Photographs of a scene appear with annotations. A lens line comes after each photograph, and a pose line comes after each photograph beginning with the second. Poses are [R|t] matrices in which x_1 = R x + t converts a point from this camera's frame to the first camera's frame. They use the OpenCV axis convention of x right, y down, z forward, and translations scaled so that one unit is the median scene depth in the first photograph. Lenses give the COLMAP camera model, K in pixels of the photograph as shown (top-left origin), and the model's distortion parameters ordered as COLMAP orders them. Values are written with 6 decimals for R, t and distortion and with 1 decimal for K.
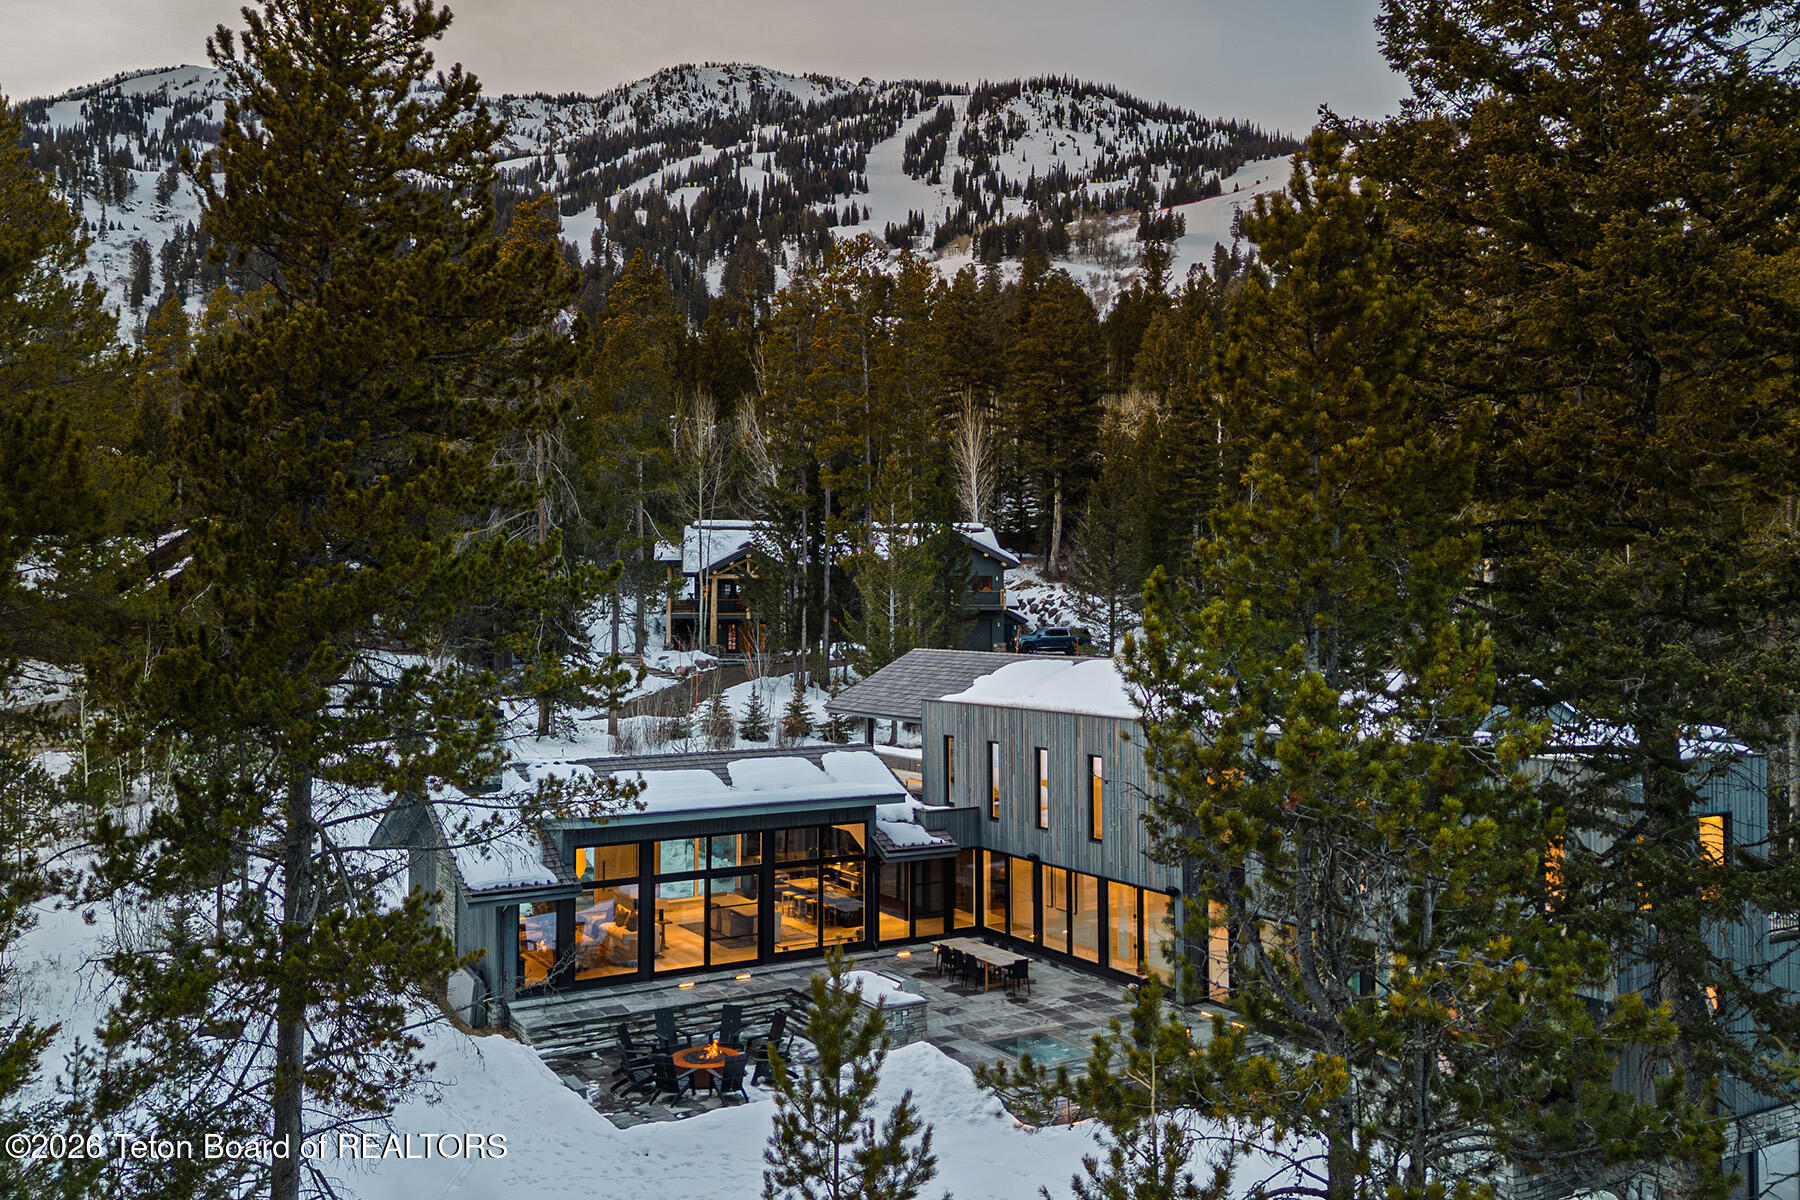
lens RADIAL K [[1459.4, 0, 894.1], [0, 1459.4, 606.3], [0, 0, 1]] dist [0.061367, -0.042960]
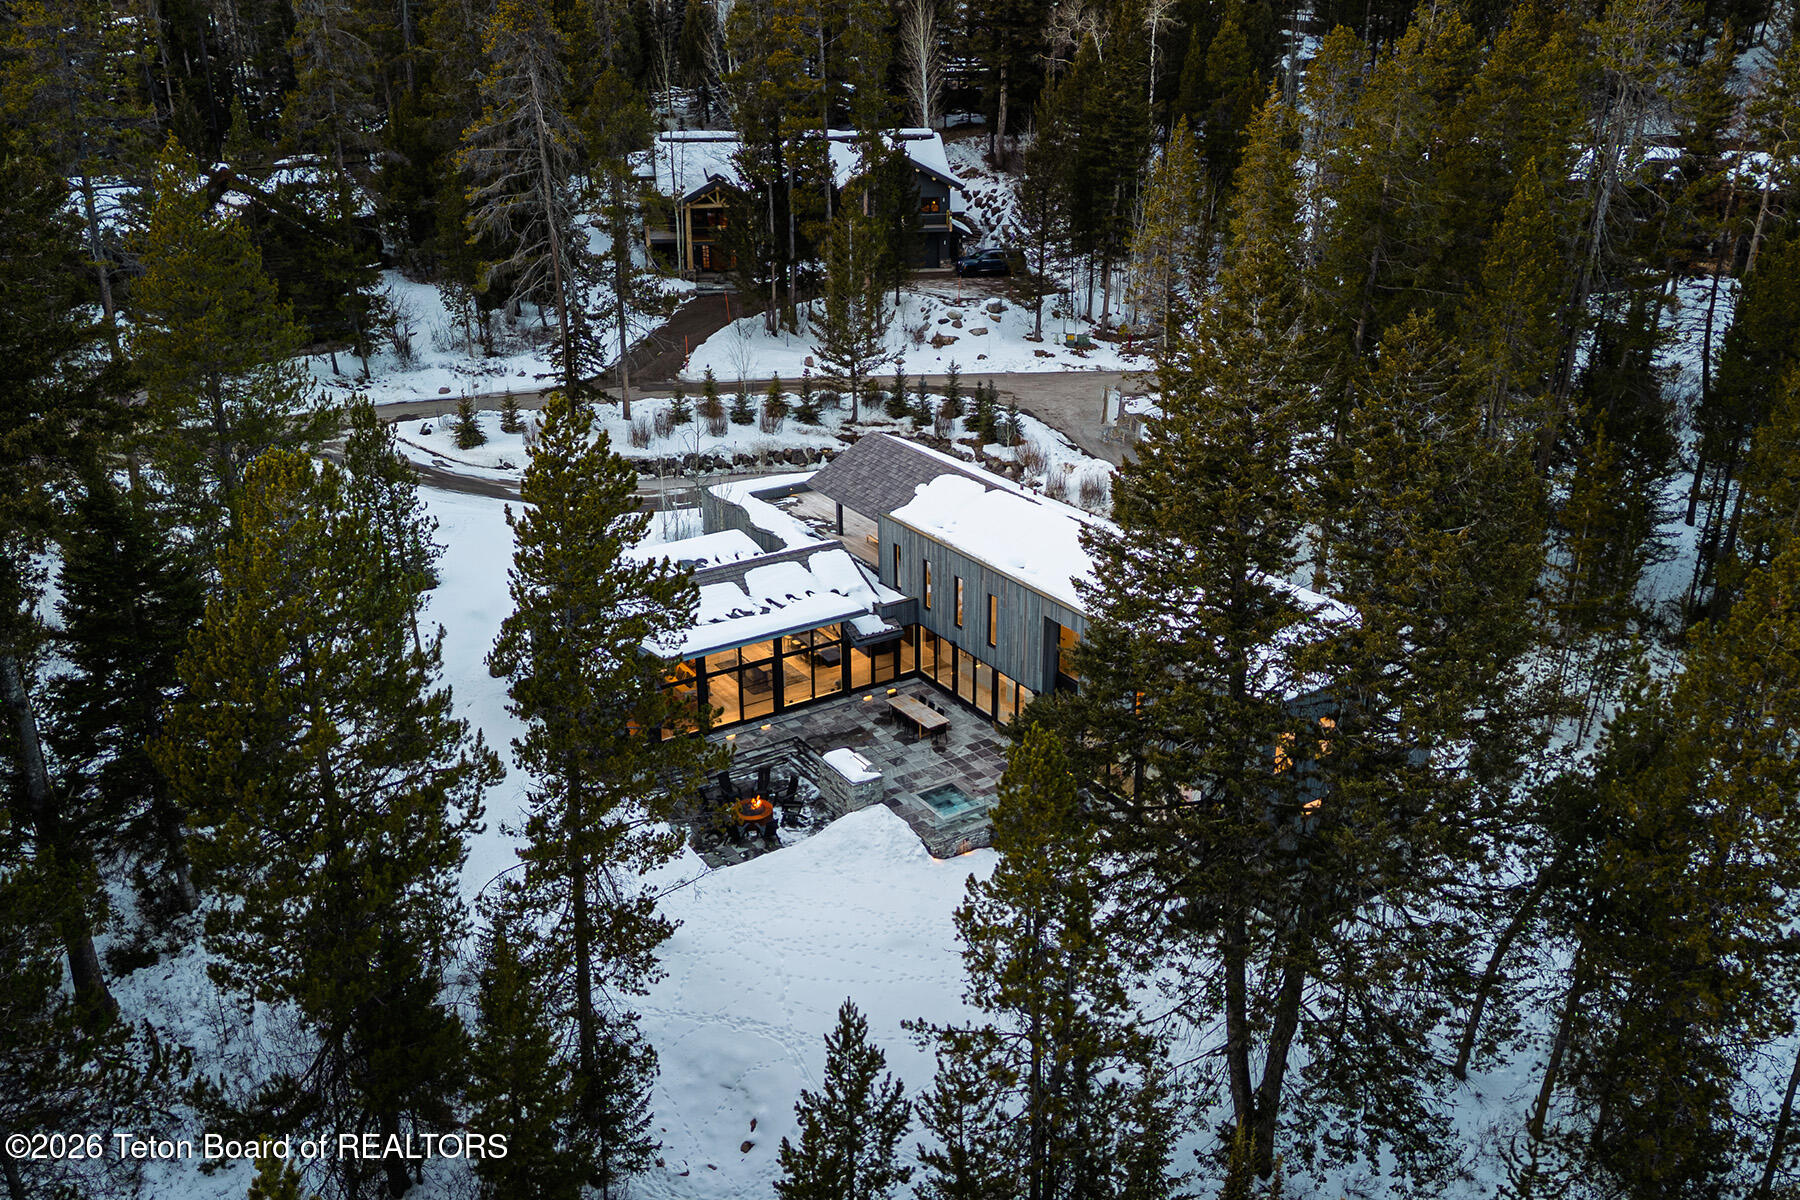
lens RADIAL K [[1459.4, 0, 909.6], [0, 1459.4, 594.6], [0, 0, 1]] dist [0.061367, -0.042960]
pose [[0.999185, -0.015554, 0.037250, -0.004874], [-0.000251, 0.920372, 0.391044, -0.466317], [-0.040366, -0.390735, 0.919618, -0.369933]]
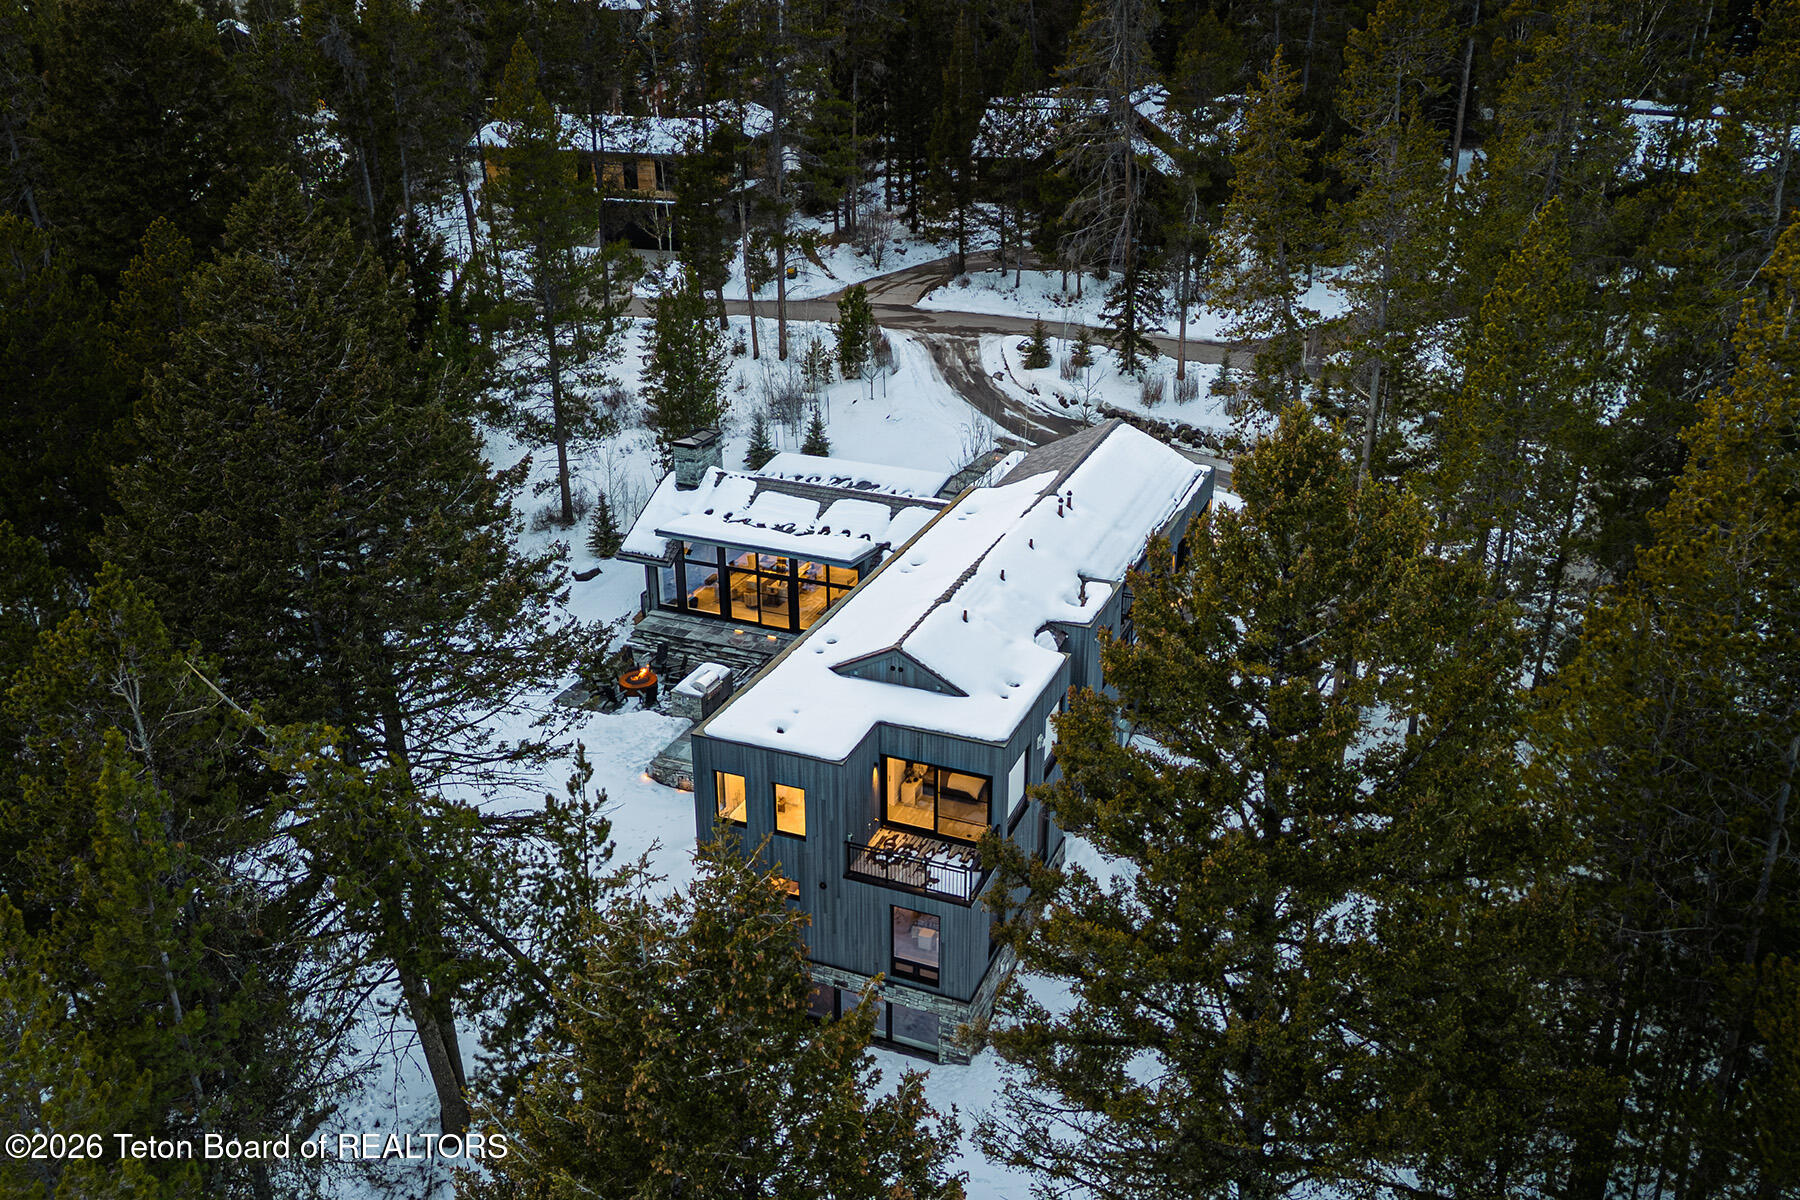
lens RADIAL K [[1459.4, 0, 899.3], [0, 1459.4, 591.5], [0, 0, 1]] dist [0.061367, -0.042960]
pose [[0.582048, 0.321720, -0.746804, 1.139438], [0.015905, 0.913724, 0.406025, -0.438416], [0.812999, -0.248204, 0.526714, 0.253981]]
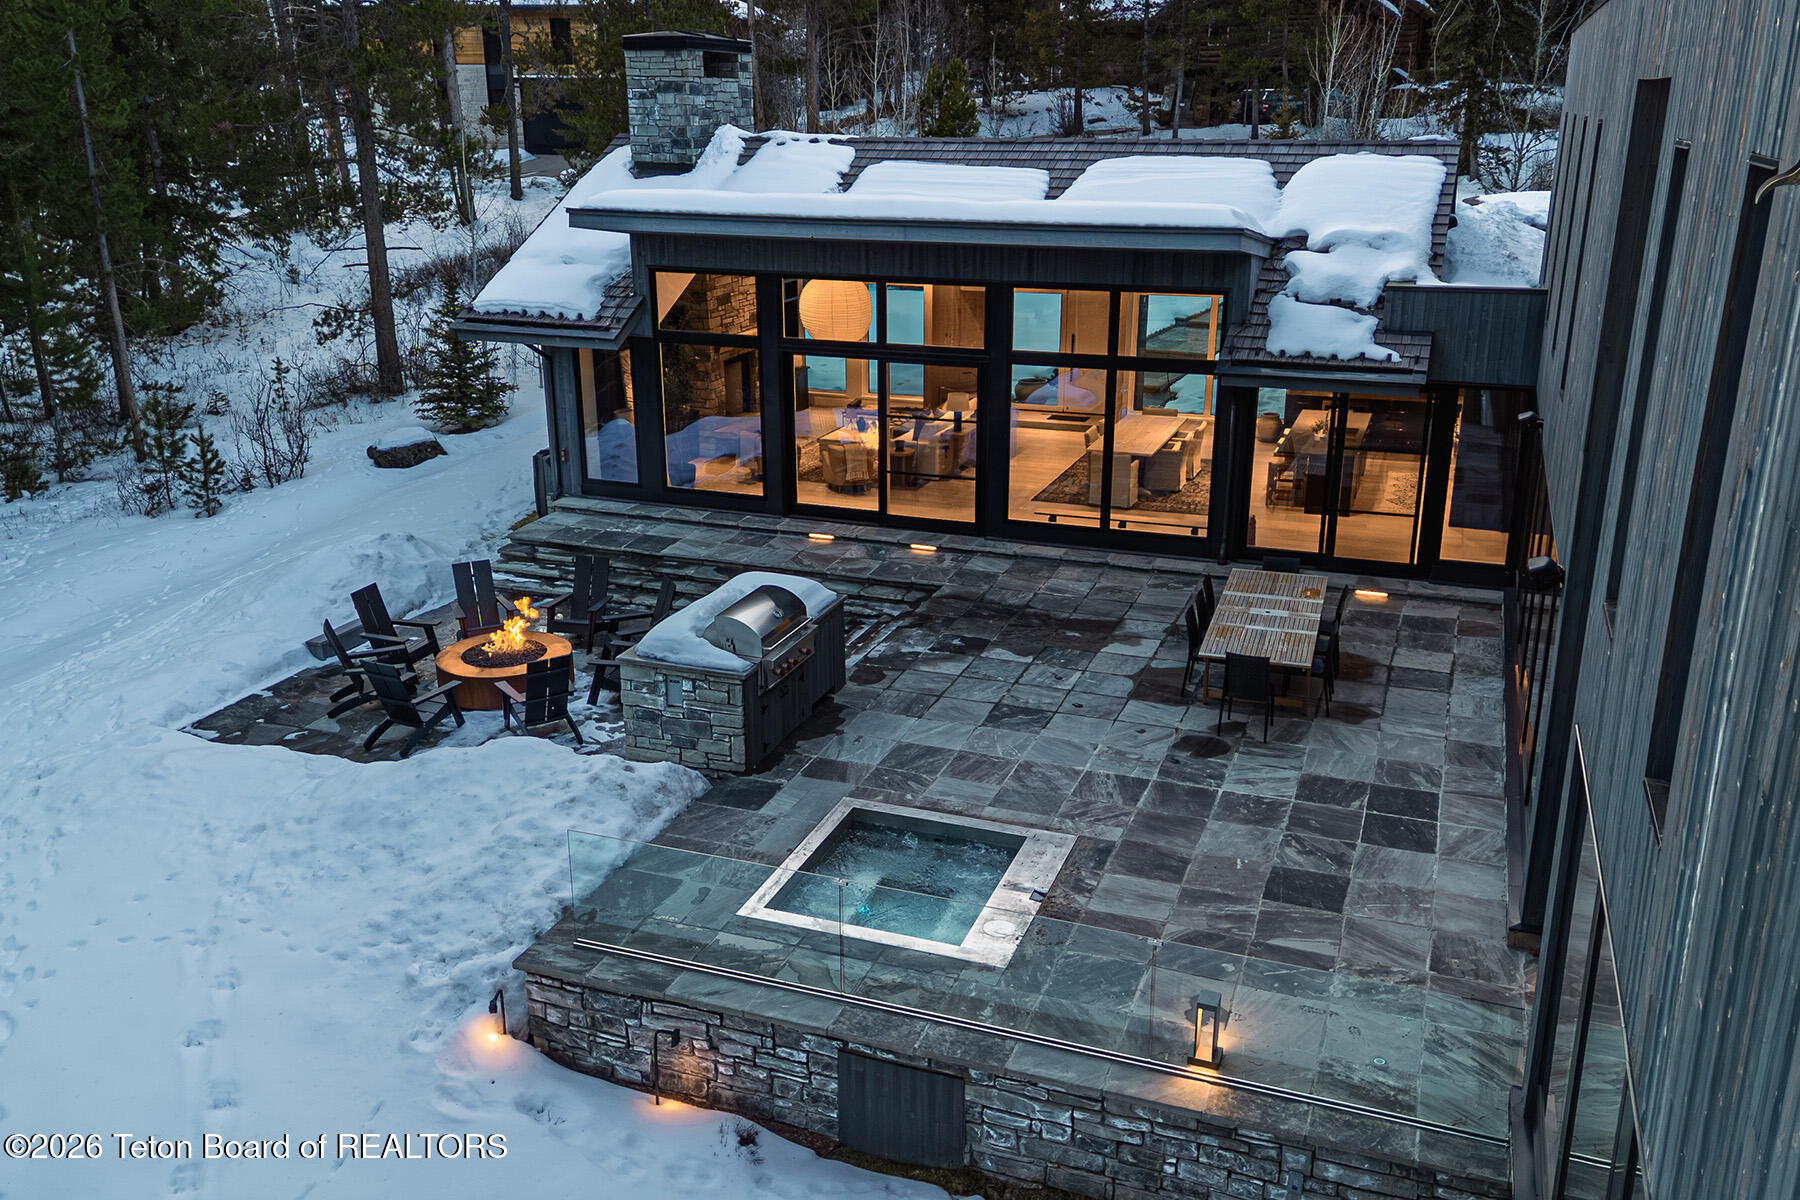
lens RADIAL K [[1459.4, 0, 903.3], [0, 1459.4, 592.1], [0, 0, 1]] dist [0.061367, -0.042960]
pose [[0.613721, 0.241737, -0.751605, 0.292615], [0.016605, 0.947811, 0.318401, 0.092146], [0.789348, -0.207890, 0.577677, 0.647442]]
